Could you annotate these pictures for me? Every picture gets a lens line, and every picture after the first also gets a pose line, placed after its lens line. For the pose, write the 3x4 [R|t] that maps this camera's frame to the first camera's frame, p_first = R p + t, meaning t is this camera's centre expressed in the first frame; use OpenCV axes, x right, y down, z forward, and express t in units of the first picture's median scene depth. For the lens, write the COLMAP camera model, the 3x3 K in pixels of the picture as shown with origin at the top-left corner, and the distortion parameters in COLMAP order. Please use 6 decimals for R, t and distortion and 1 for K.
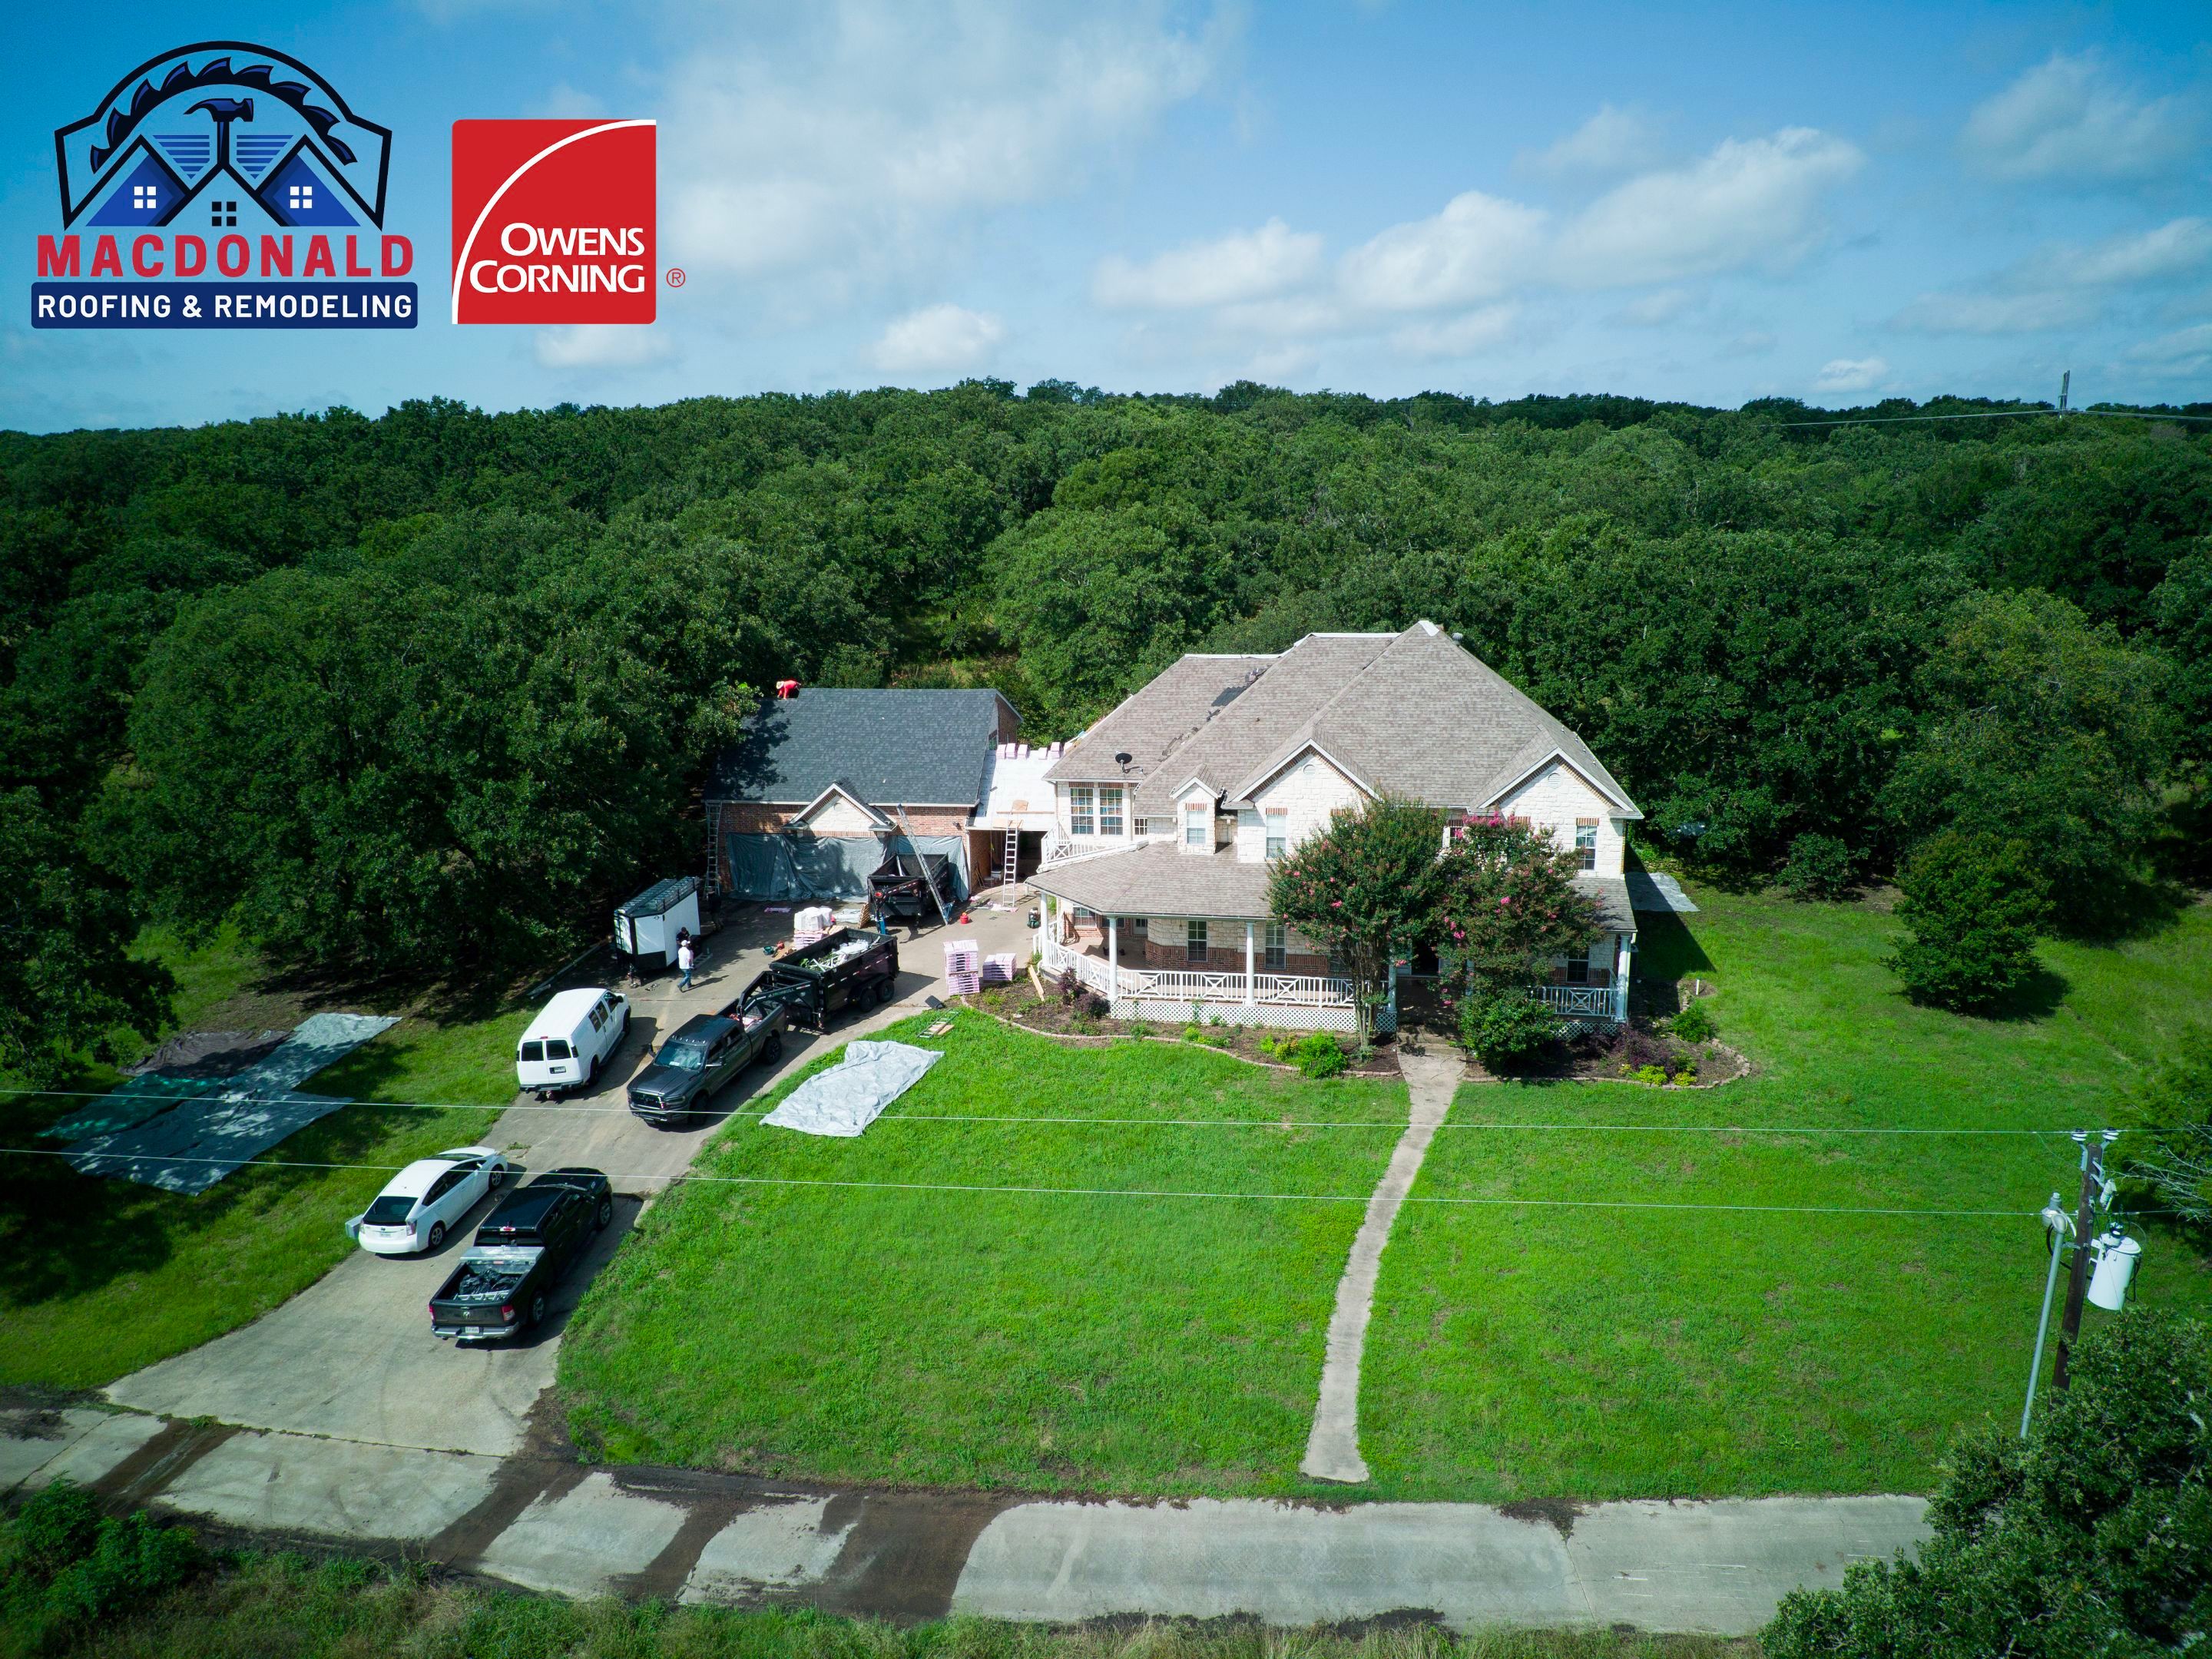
lens RADIAL K [[1515.9, 0, 1106.0], [0, 1515.9, 829.5], [0, 0, 1]] dist [-0.000976, -0.009103]
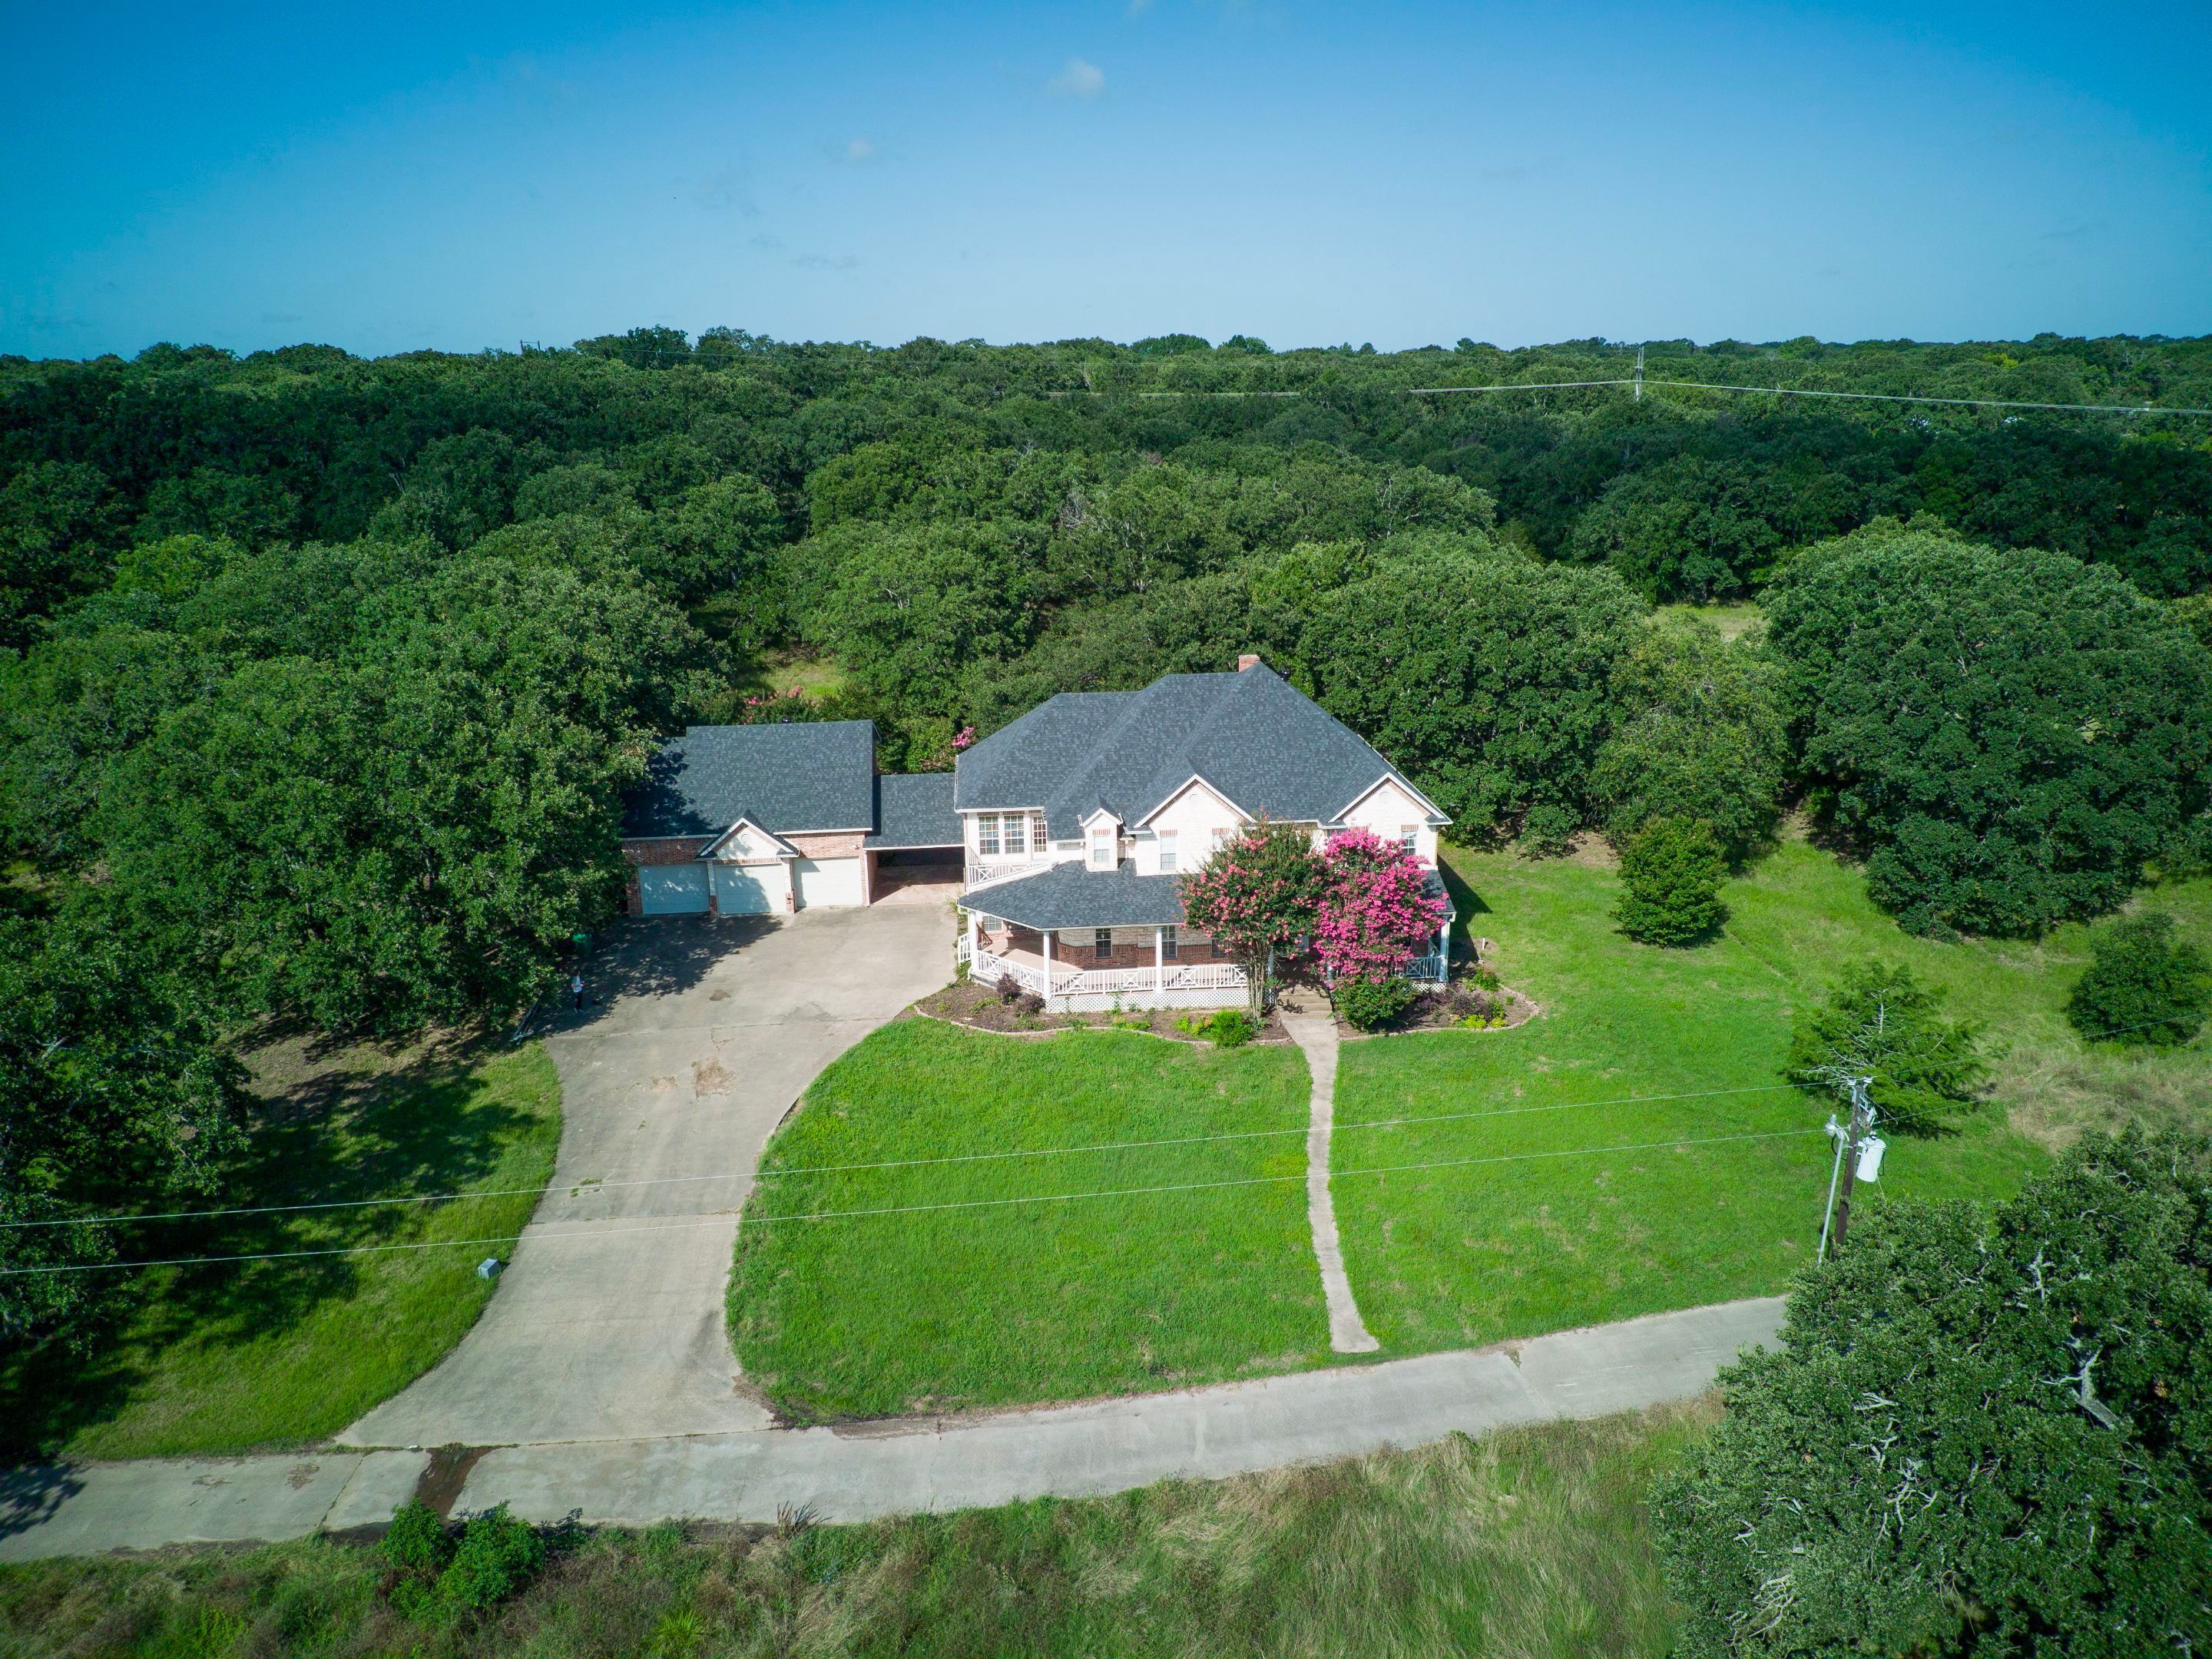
lens RADIAL K [[1515.9, 0, 1106.0], [0, 1515.9, 829.5], [0, 0, 1]] dist [-0.000976, -0.009103]
pose [[0.968668, -0.067957, 0.238882, -0.233137], [0.053491, 0.996349, 0.066535, -0.100489], [-0.242532, -0.051673, 0.968766, -0.178585]]
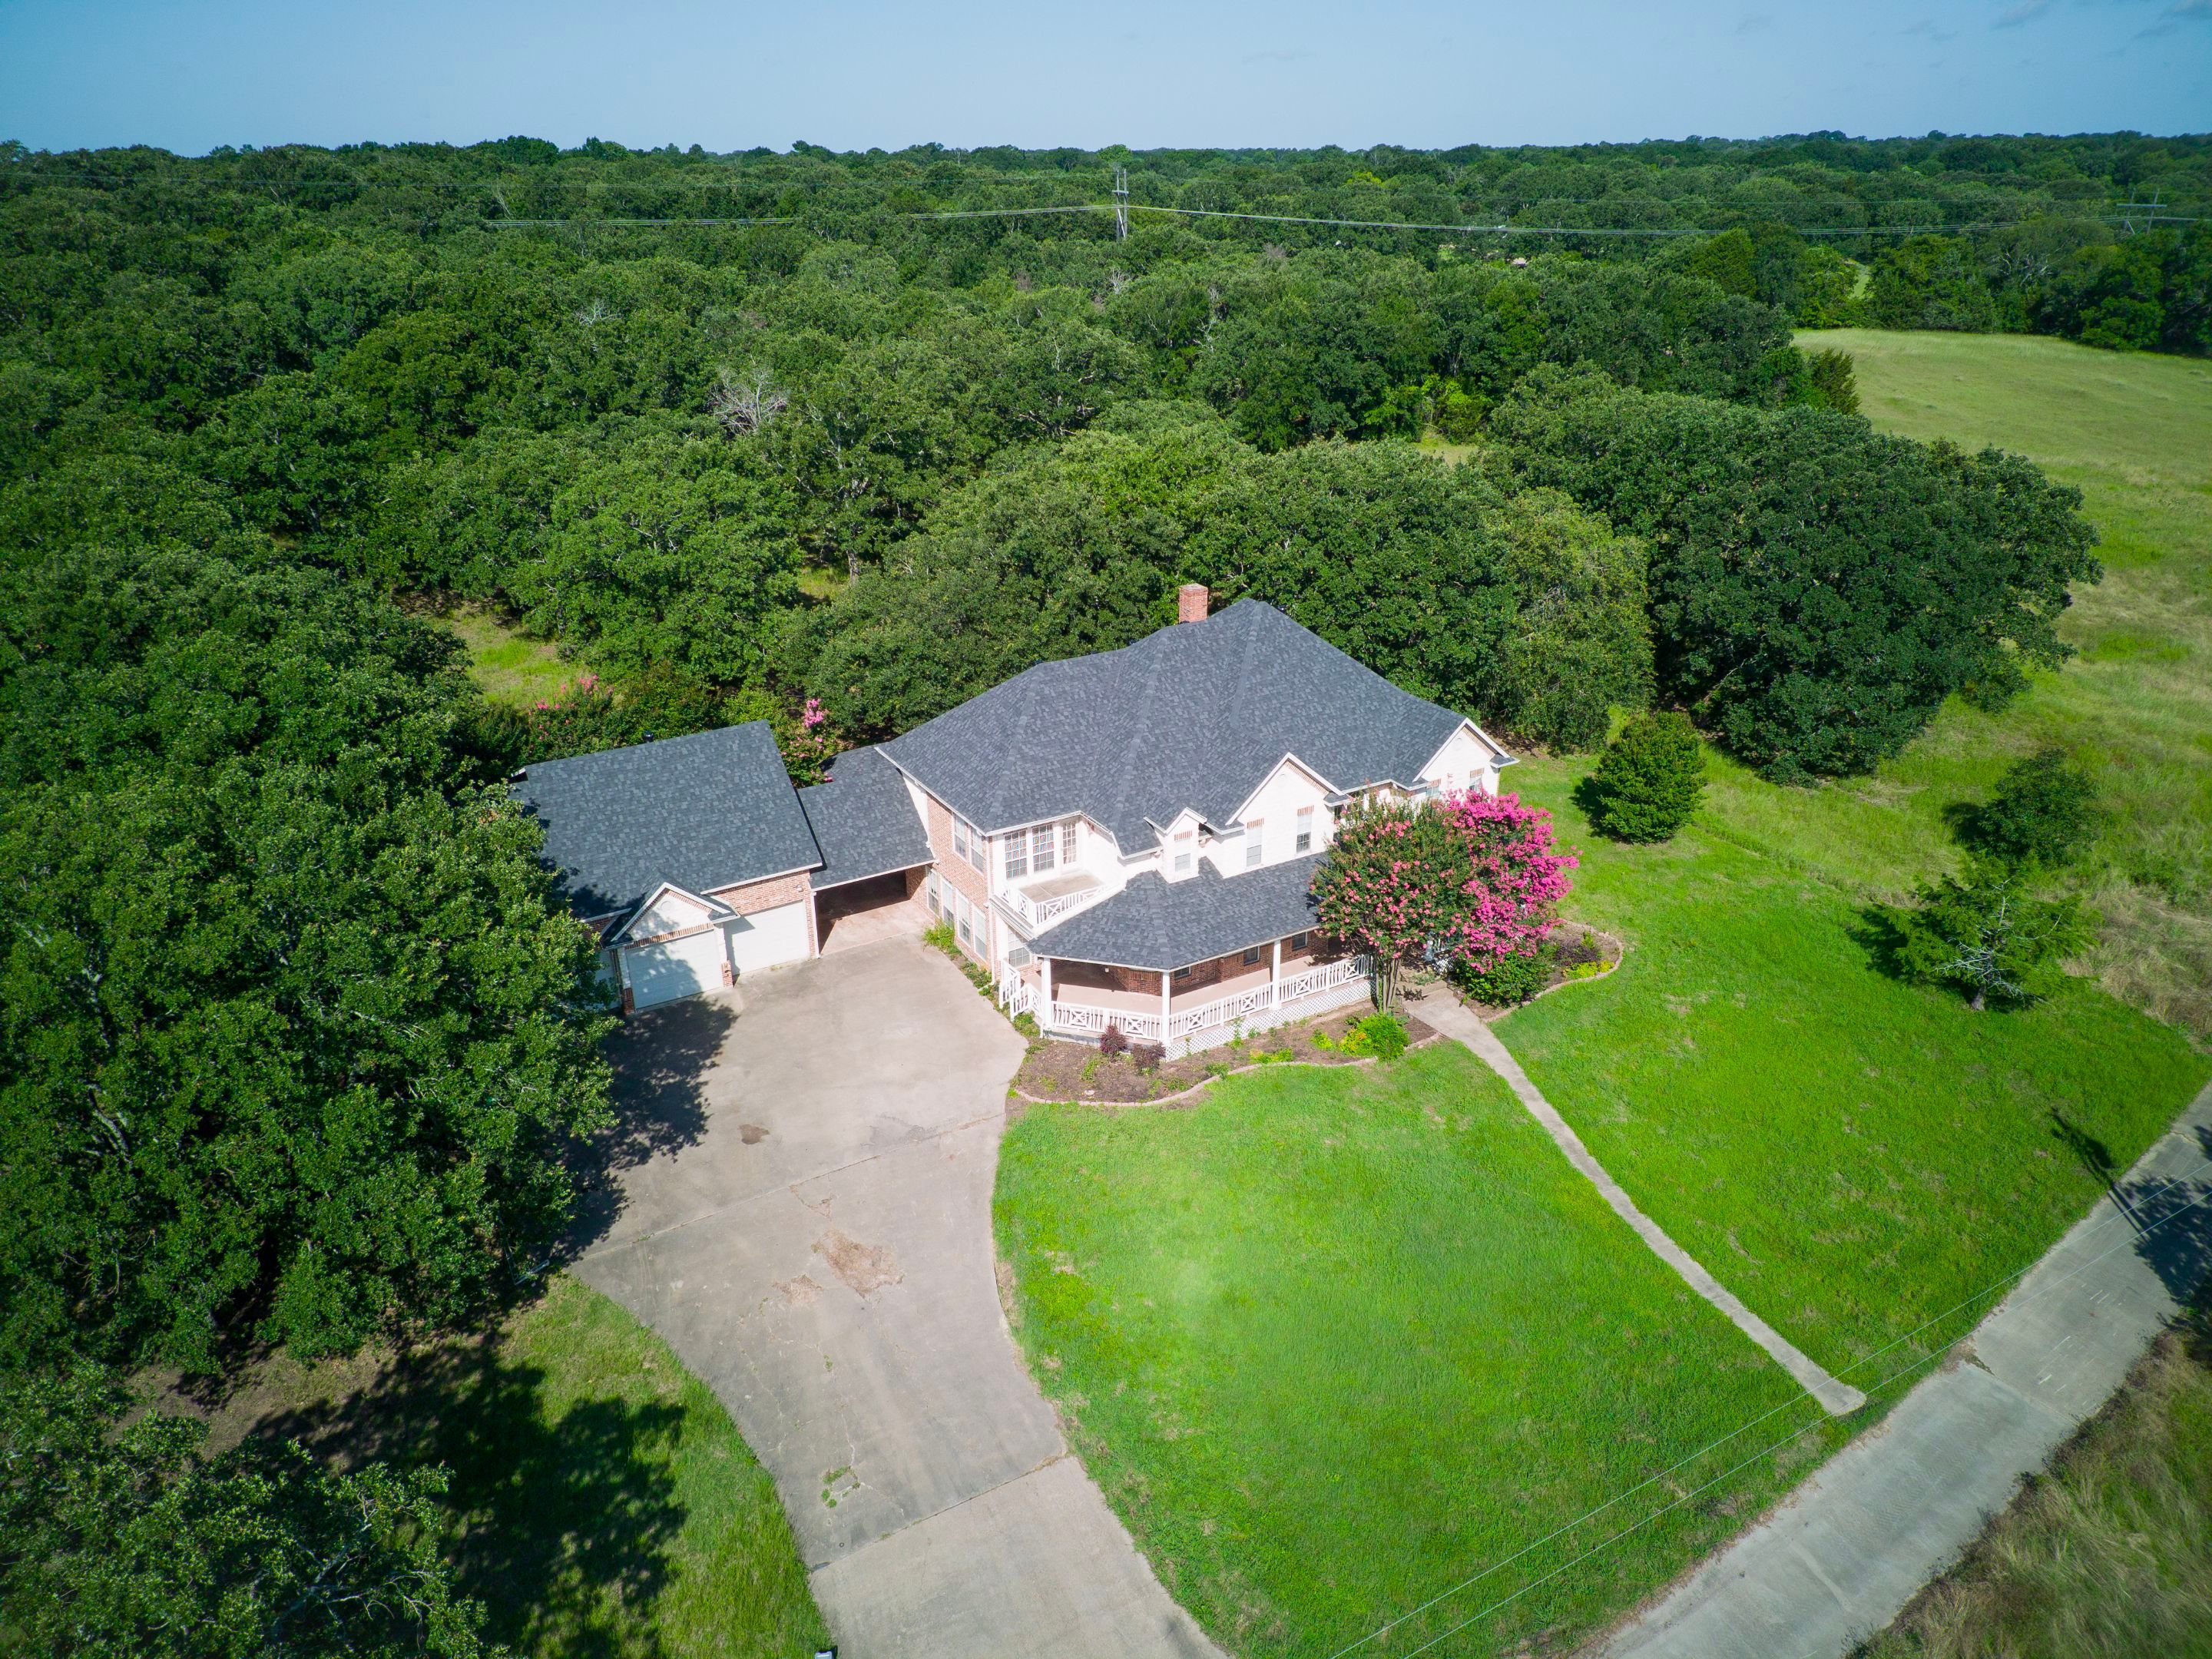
lens RADIAL K [[1536.7, 0, 1094.6], [0, 1536.7, 793.5], [0, 0, 1]] dist [0.013644, 0.001713]
pose [[0.763909, -0.235782, 0.600708, -0.613676], [0.141353, 0.969393, 0.200738, -0.264066], [-0.629653, -0.068433, 0.773857, 0.253254]]
